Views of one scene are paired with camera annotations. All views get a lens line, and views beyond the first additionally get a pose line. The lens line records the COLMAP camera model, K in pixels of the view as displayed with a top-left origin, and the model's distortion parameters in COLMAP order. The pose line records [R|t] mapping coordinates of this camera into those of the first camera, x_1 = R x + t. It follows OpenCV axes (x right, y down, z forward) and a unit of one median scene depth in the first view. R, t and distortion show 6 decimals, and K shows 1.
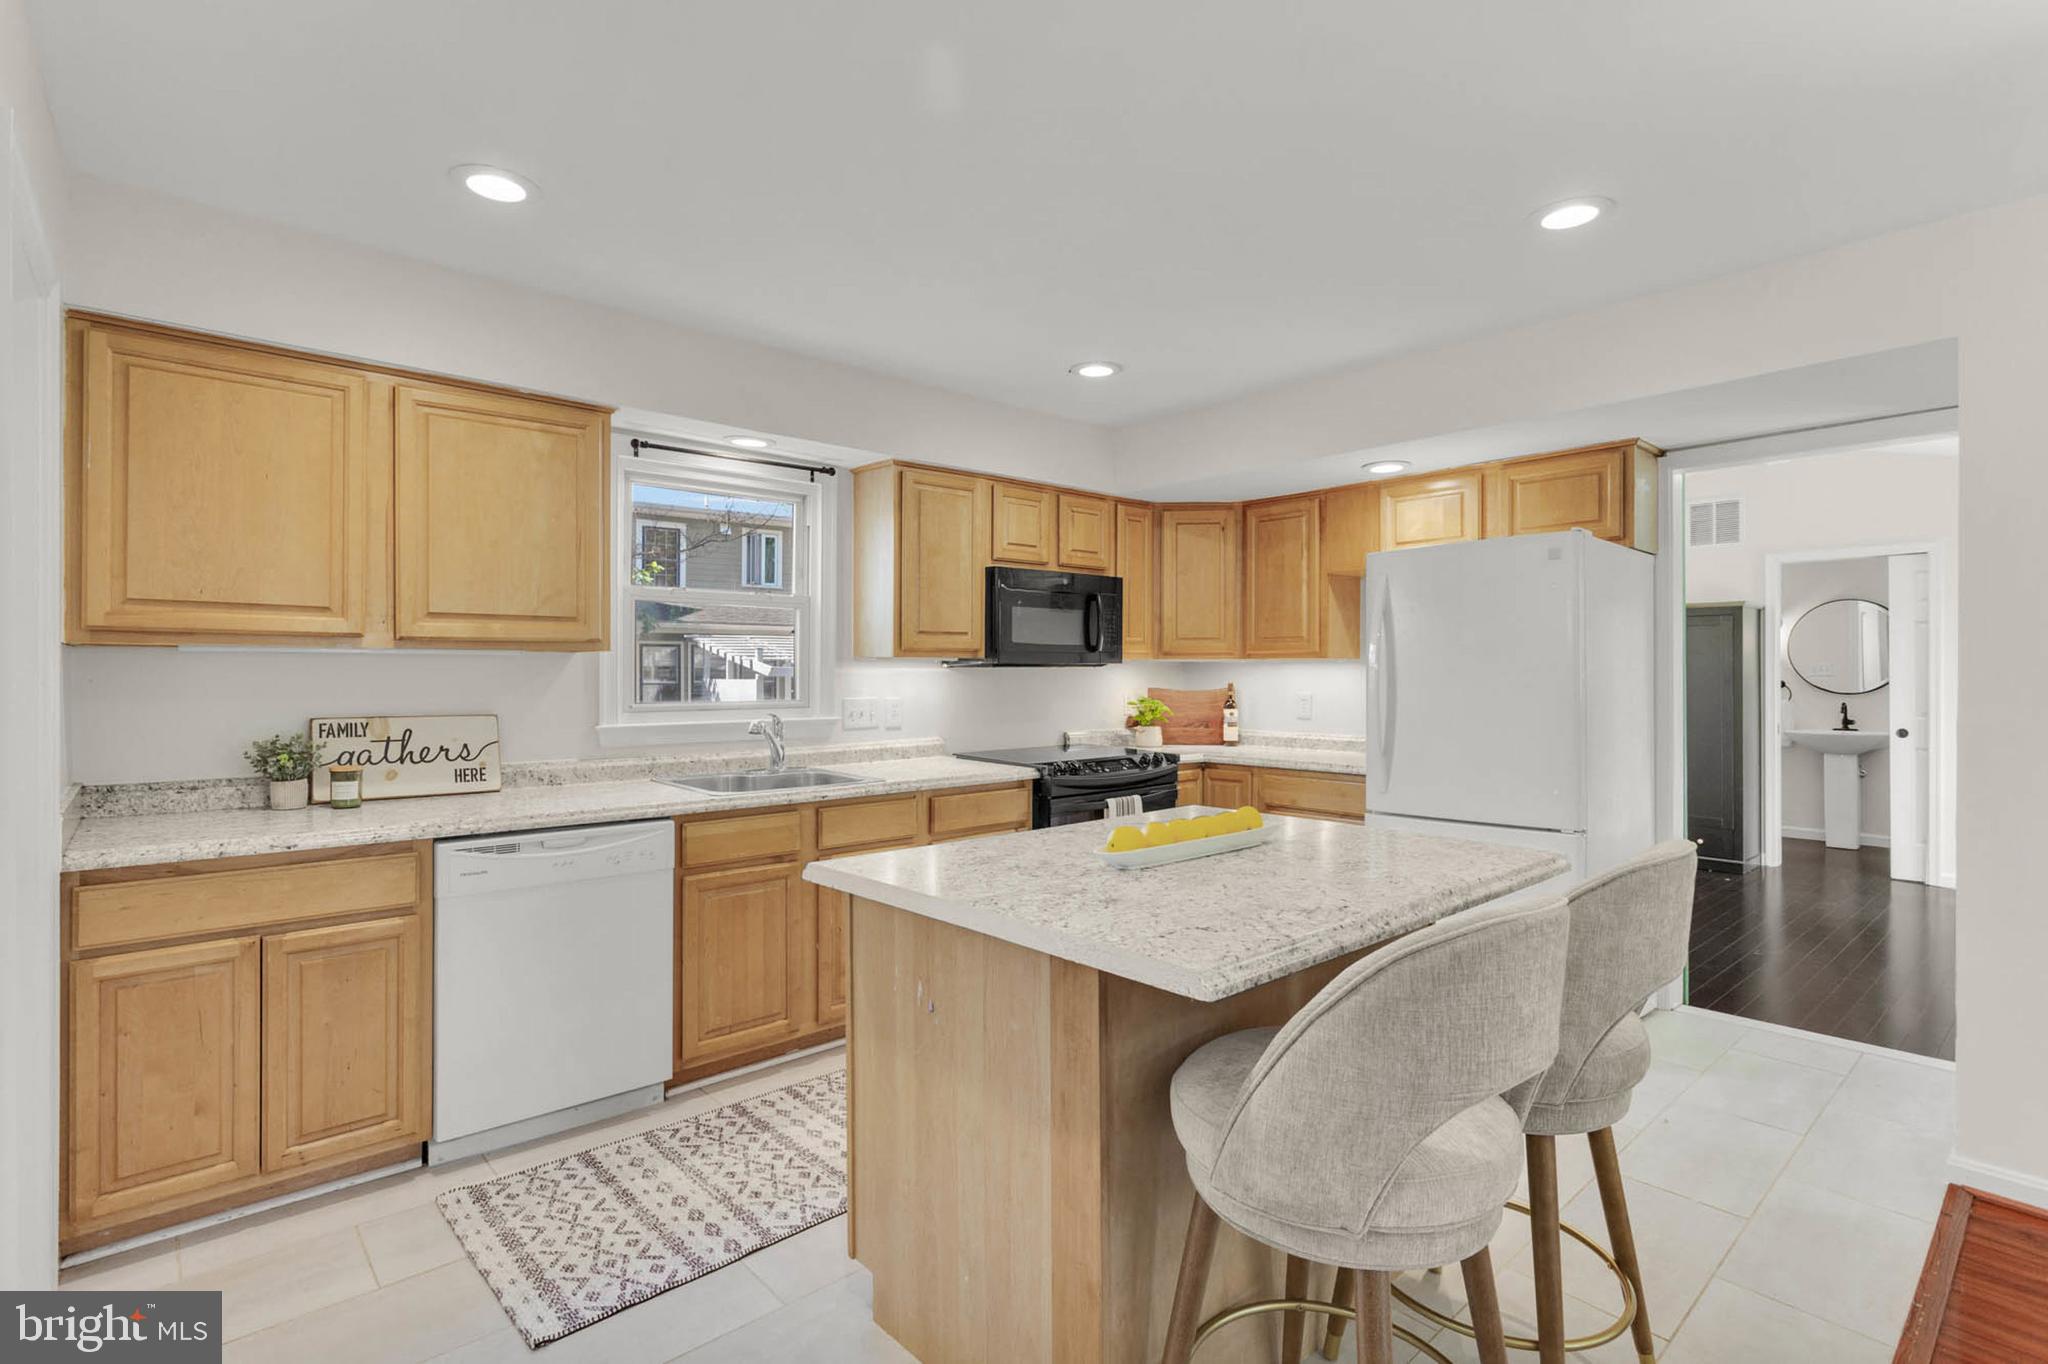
lens RADIAL K [[996.6, 0, 1008.6], [0, 996.6, 673.3], [0, 0, 1]] dist [-0.008347, 0.000831]
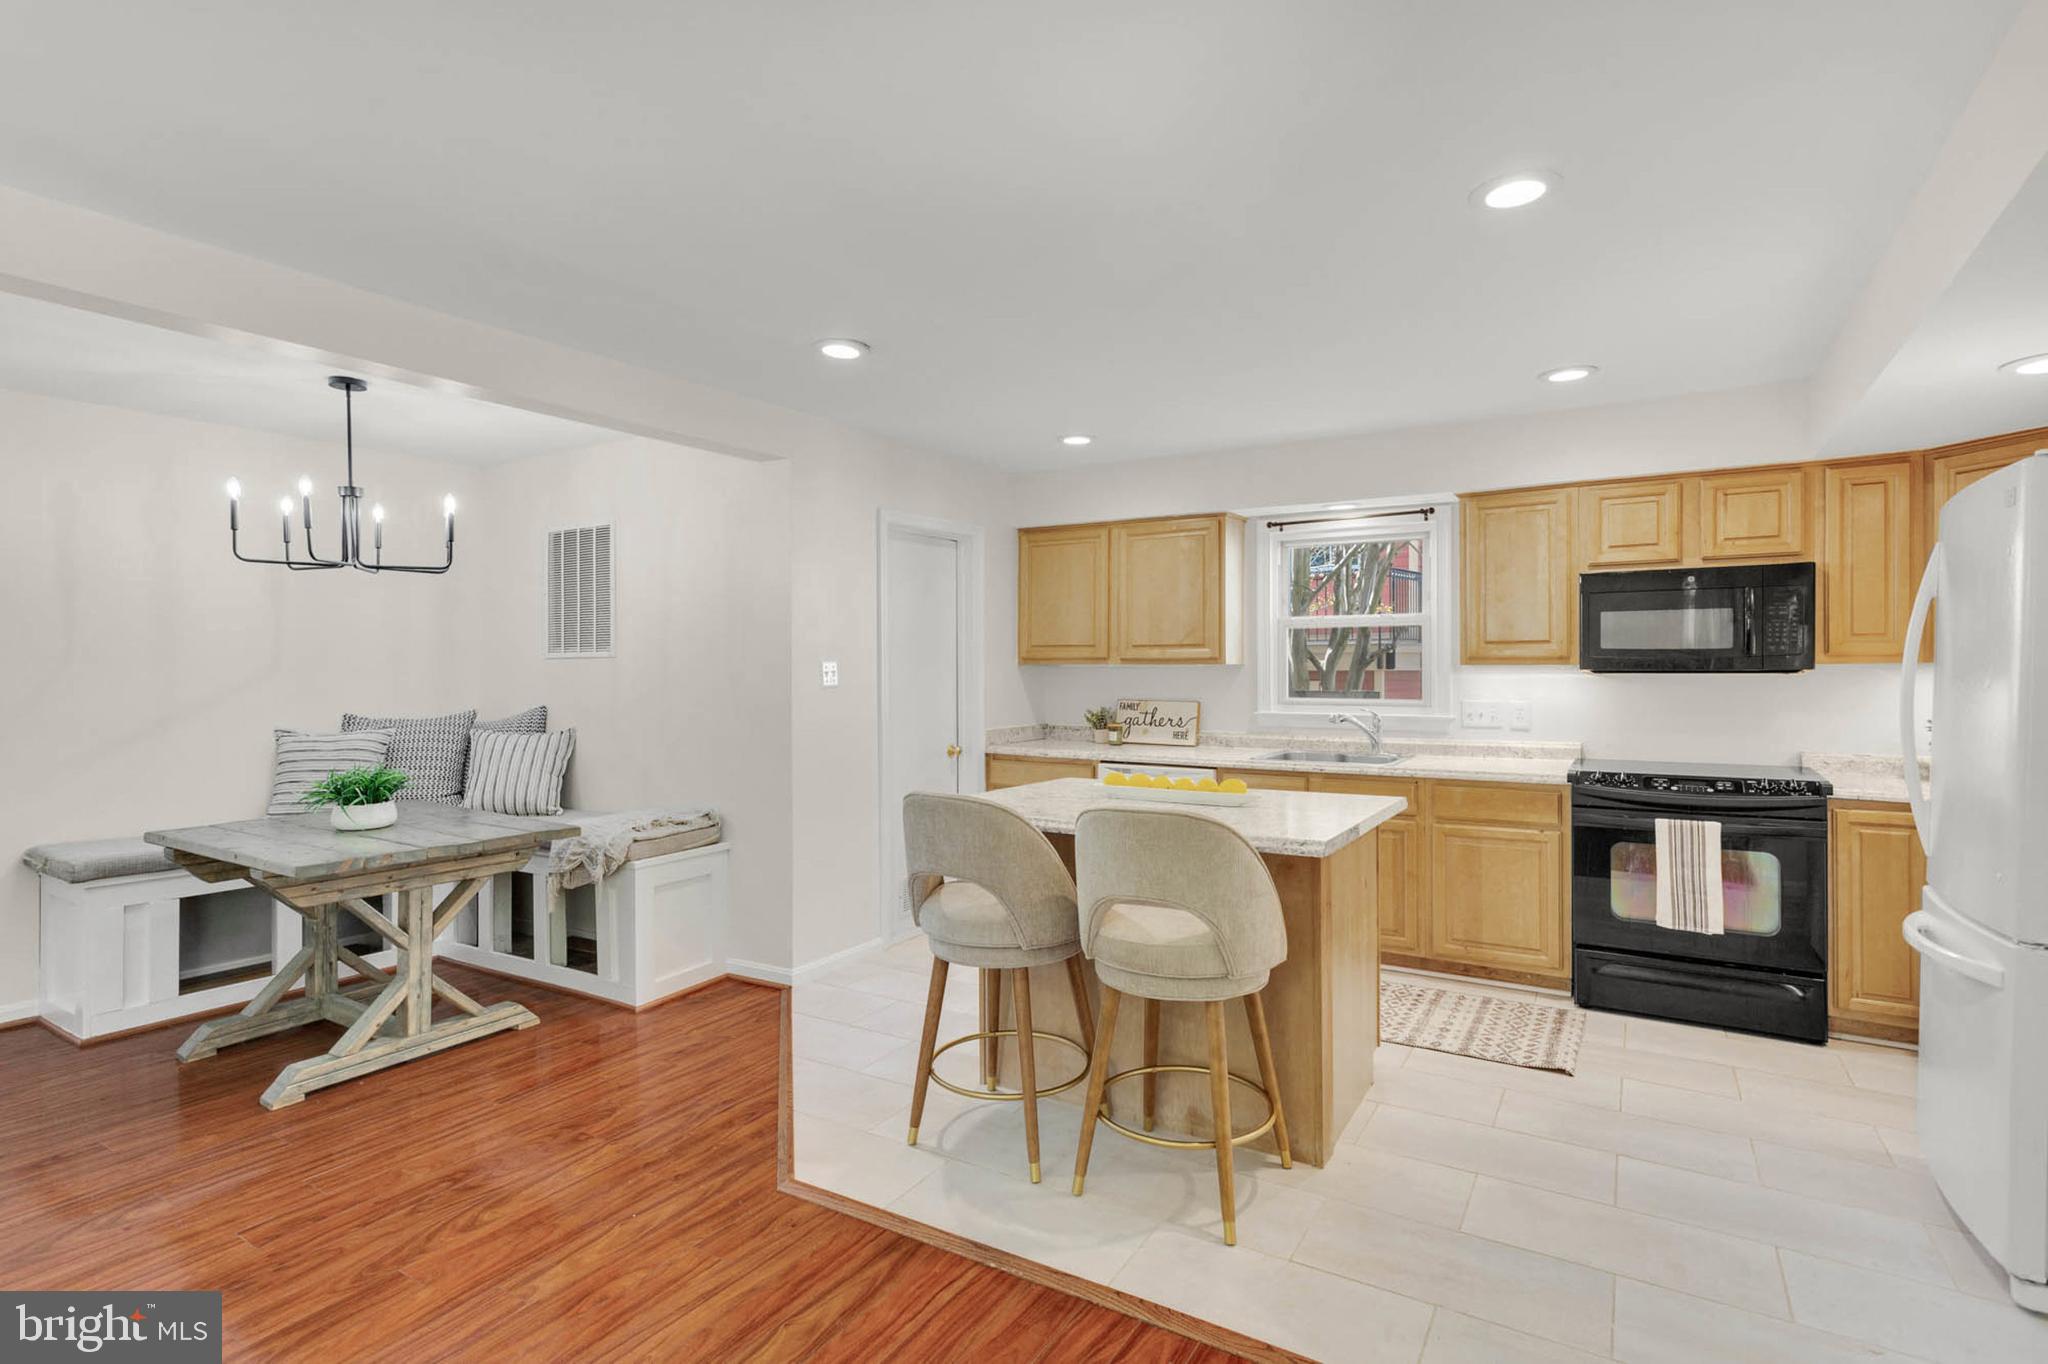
lens RADIAL K [[996.6, 0, 1015.1], [0, 996.6, 668.8], [0, 0, 1]] dist [-0.008347, 0.000831]
pose [[0.269527, -0.002920, -0.962988, 0.880409], [-0.001940, 0.999992, -0.003575, -0.006782], [0.962991, 0.002831, 0.269519, 0.201881]]
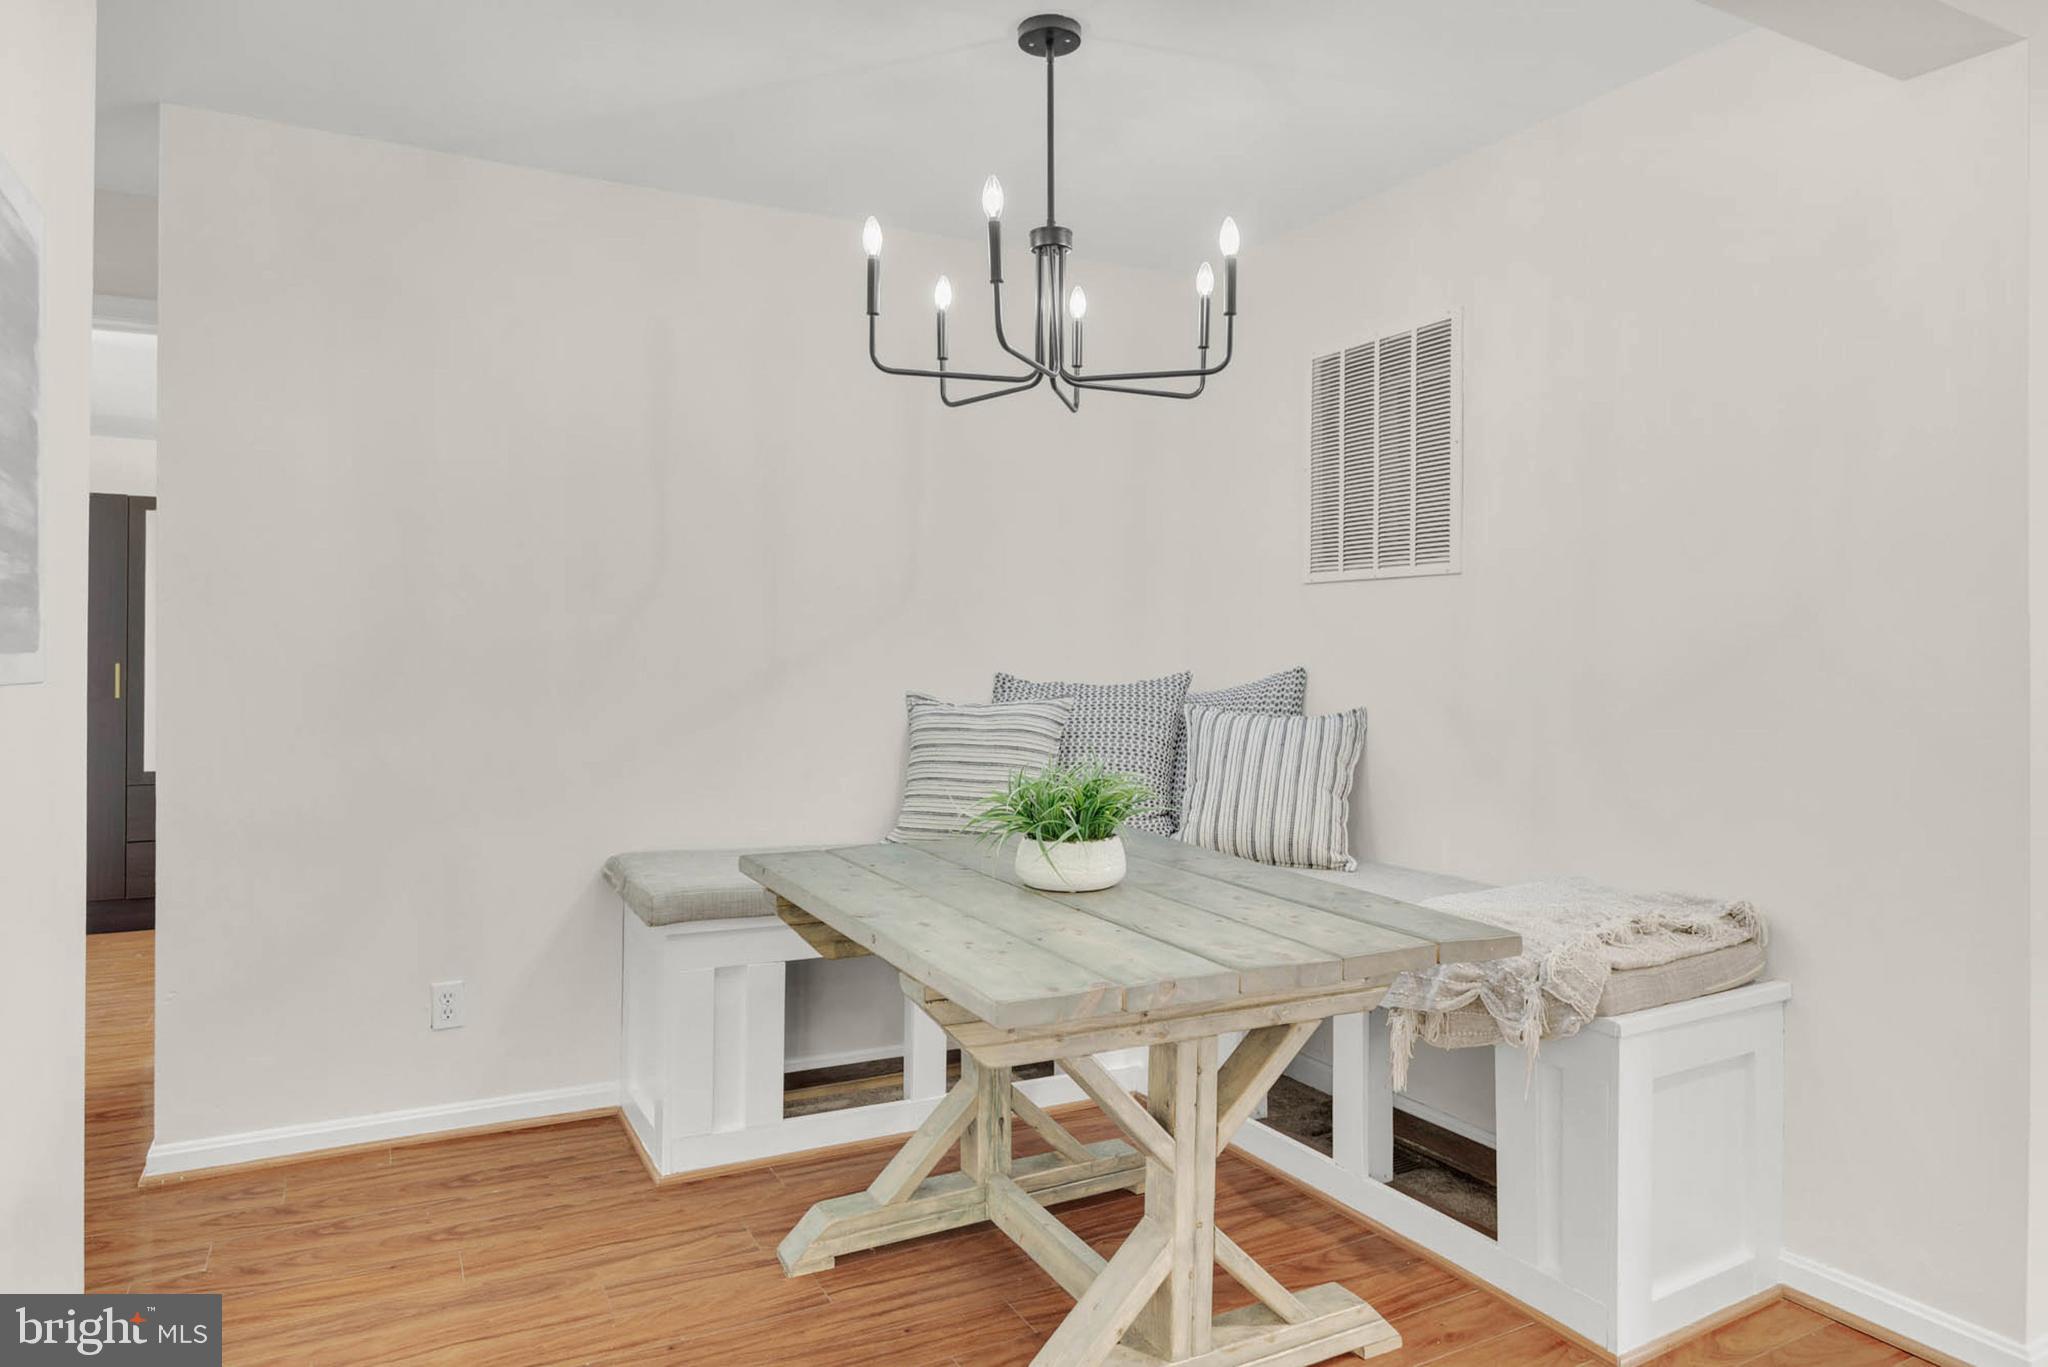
lens RADIAL K [[1197.8, 0, 1035.1], [0, 1197.8, 665.6], [0, 0, 1]] dist [-0.058005, 0.001997]
pose [[-0.225542, 0.005324, -0.974219, 0.323990], [-0.018402, 0.999783, 0.009724, 0.034113], [0.974060, 0.020121, -0.225395, -0.048479]]
